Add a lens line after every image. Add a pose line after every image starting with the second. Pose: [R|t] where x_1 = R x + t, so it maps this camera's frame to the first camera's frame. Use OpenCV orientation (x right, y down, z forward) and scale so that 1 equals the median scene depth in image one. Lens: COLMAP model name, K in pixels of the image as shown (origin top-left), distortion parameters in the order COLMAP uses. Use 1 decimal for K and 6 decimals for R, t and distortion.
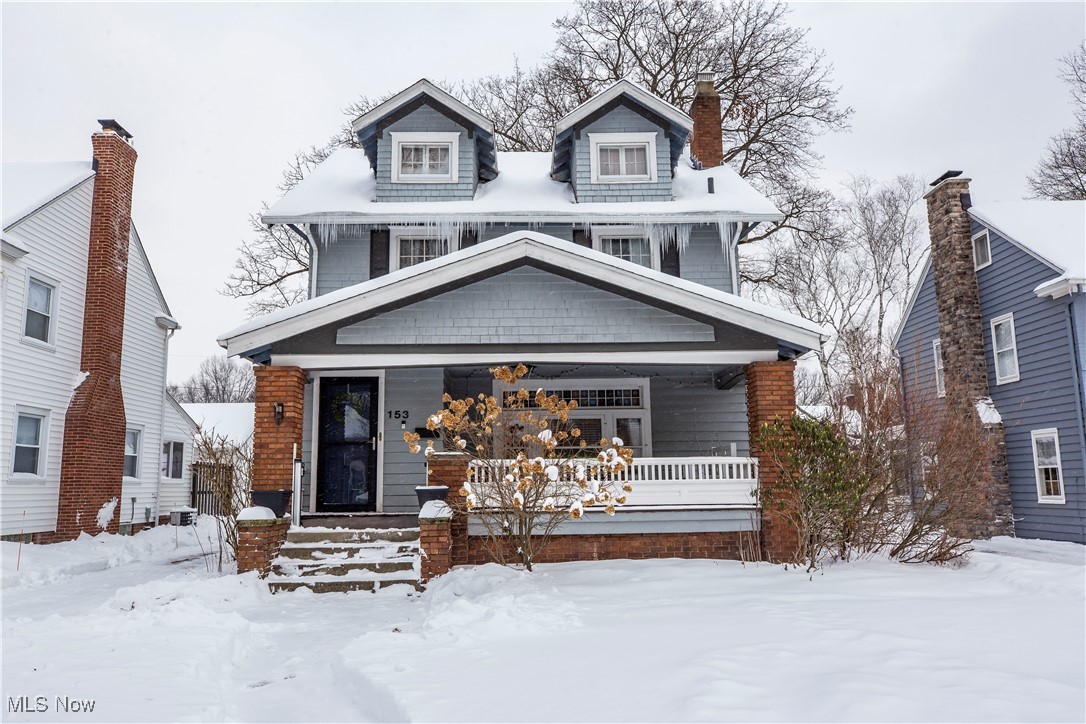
lens RADIAL K [[825.2, 0, 543.0], [0, 825.2, 362.0], [0, 0, 1]] dist [0.002233, 0.002738]
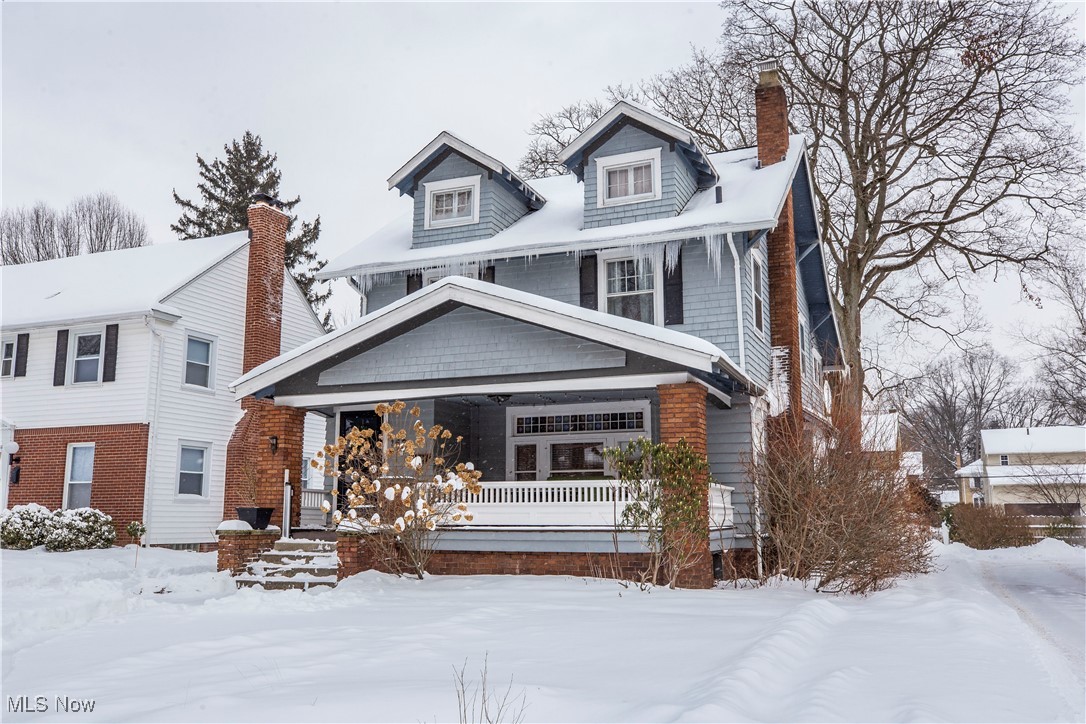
lens RADIAL K [[968.4, 0, 543.0], [0, 968.4, 362.0], [0, 0, 1]] dist [0.001167, 0.008152]
pose [[0.908442, -0.052867, -0.414653, 0.614390], [0.049481, 0.998596, -0.018913, -0.012876], [0.415071, -0.003336, 0.909783, -0.132207]]
